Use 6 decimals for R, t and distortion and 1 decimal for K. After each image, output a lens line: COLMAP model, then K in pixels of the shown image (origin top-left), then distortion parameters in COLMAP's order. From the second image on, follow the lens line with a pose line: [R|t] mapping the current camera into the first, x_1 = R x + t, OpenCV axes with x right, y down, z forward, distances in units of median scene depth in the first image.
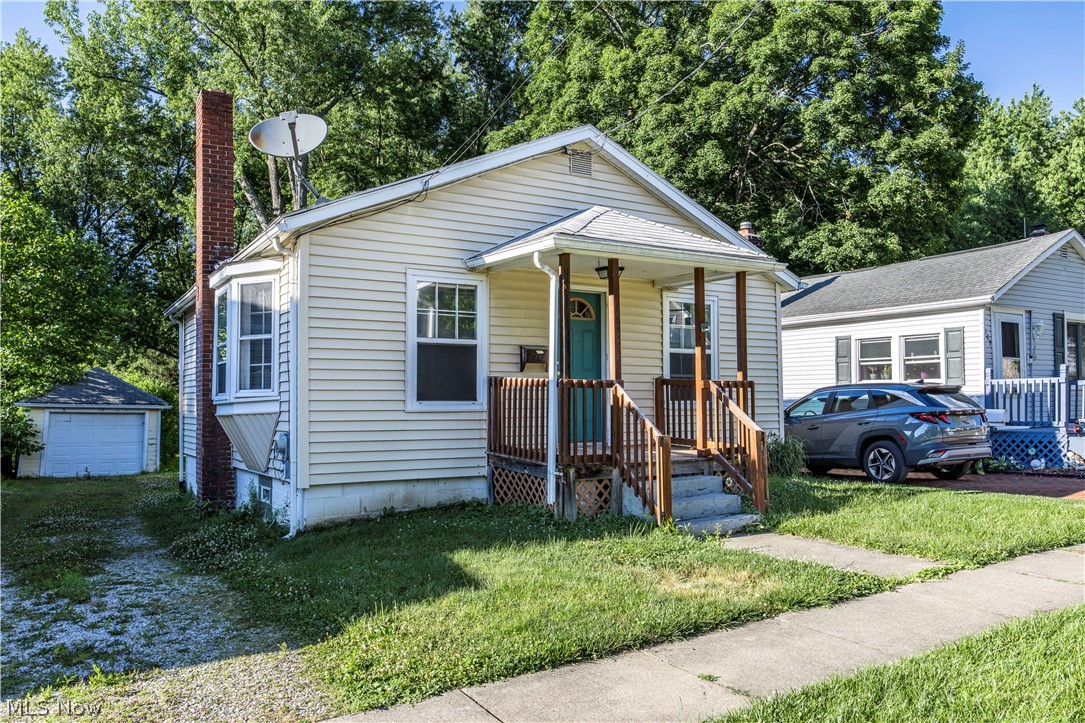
lens RADIAL K [[824.8, 0, 567.3], [0, 824.8, 368.4], [0, 0, 1]] dist [0.012133, -0.013066]
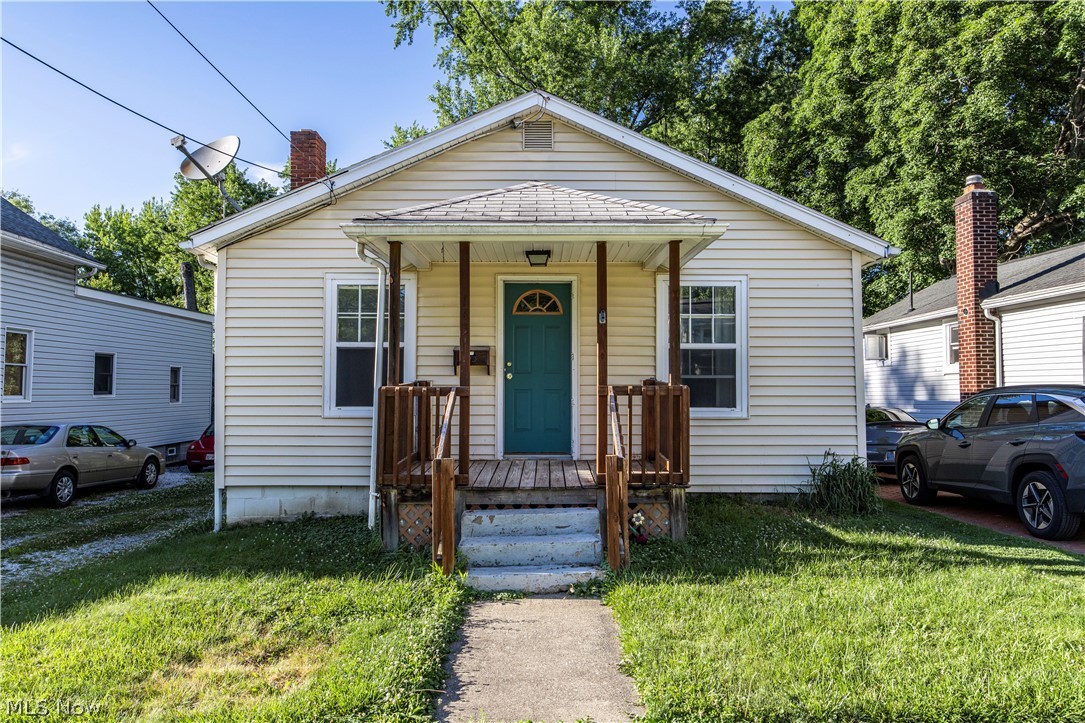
lens RADIAL K [[733.1, 0, 552.9], [0, 733.1, 368.1], [0, 0, 1]] dist [-0.000064, 0.005363]
pose [[0.846047, -0.011207, -0.532991, 0.396976], [0.015822, 0.999866, 0.004091, -0.004674], [0.532874, -0.011895, 0.846111, 0.312212]]
